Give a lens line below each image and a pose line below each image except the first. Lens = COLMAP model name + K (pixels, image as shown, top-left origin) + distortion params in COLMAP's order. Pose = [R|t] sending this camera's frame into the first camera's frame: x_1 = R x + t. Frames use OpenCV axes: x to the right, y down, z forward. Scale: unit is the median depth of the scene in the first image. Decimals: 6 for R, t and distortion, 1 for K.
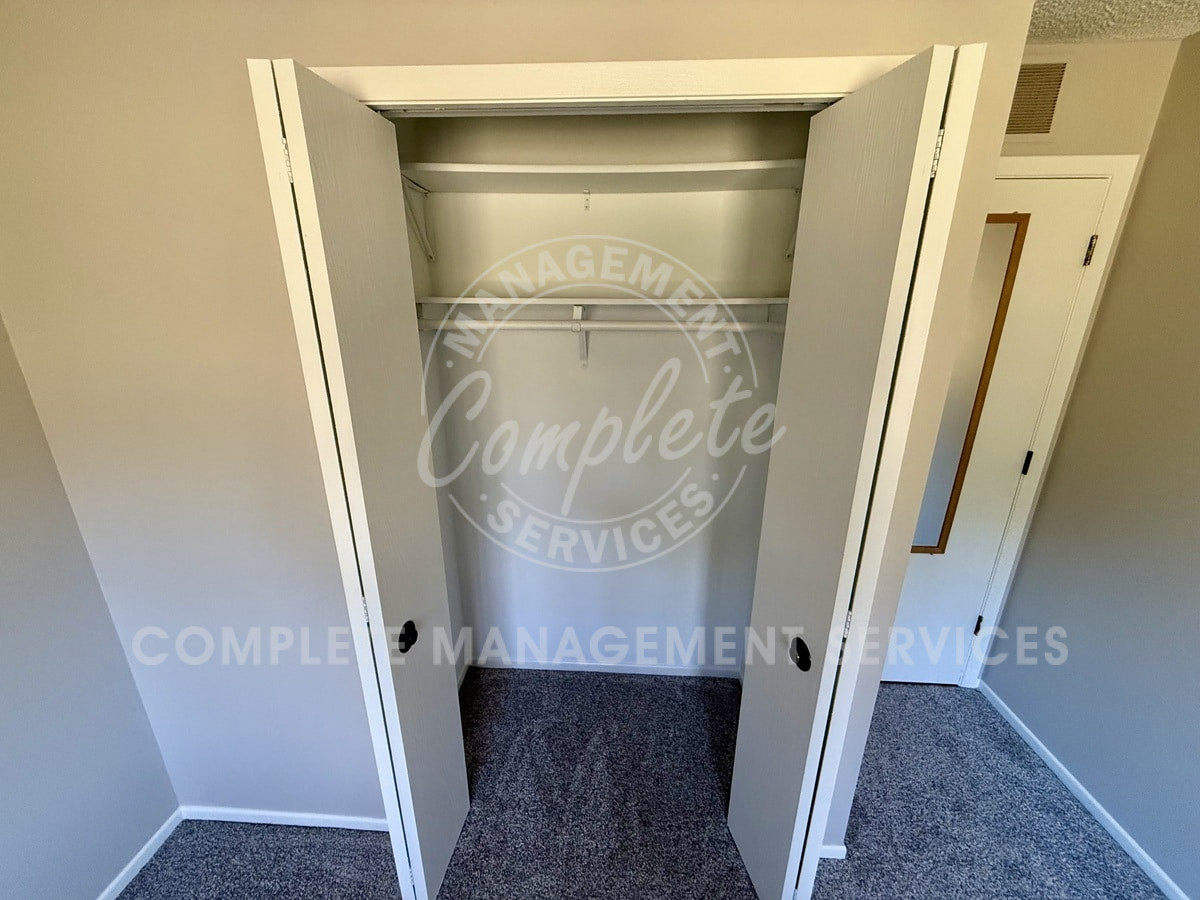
lens RADIAL K [[476.6, 0, 600.2], [0, 476.6, 455.6], [0, 0, 1]] dist [0.000818, -0.000098]
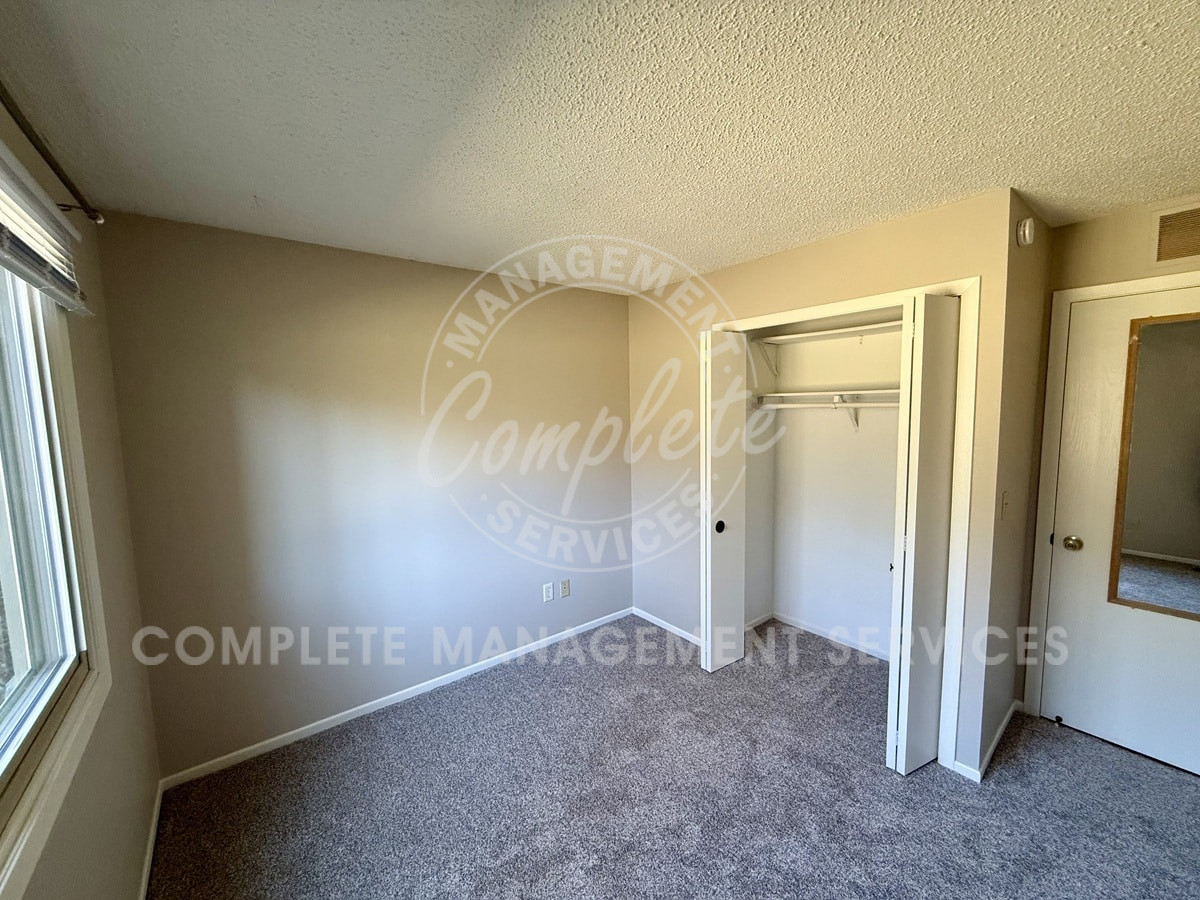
lens RADIAL K [[476.6, 0, 596.1], [0, 476.6, 456.6], [0, 0, 1]] dist [0.000818, -0.000098]
pose [[0.643509, 0.055694, -0.763410, 0.779559], [-0.208227, 0.972474, -0.104576, 0.313553], [0.736572, 0.226258, 0.637393, -0.836819]]
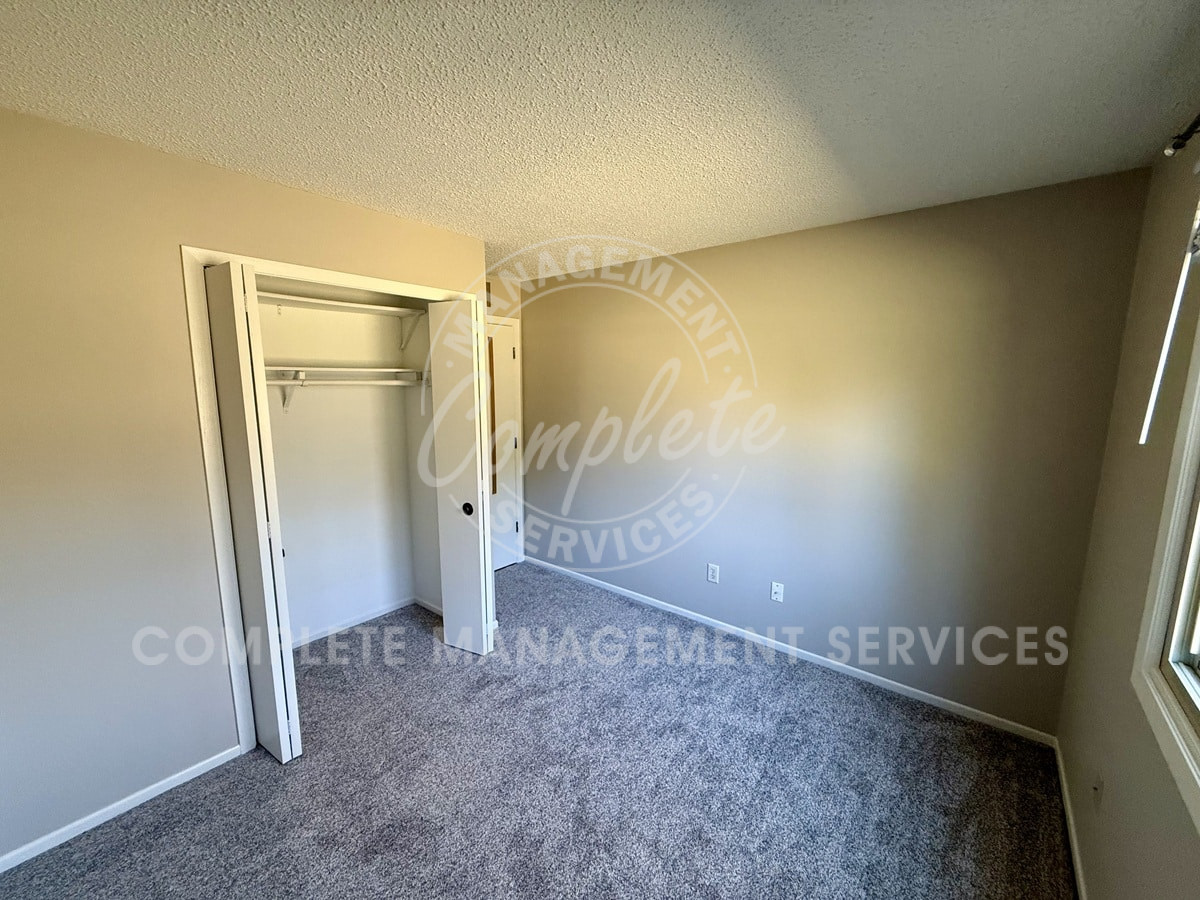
lens RADIAL K [[476.6, 0, 595.5], [0, 476.6, 457.6], [0, 0, 1]] dist [0.000818, -0.000098]
pose [[0.593894, -0.125382, 0.794714, -0.793868], [0.242587, 0.969717, -0.028294, 0.279492], [-0.767100, 0.209591, 0.606325, -0.745753]]
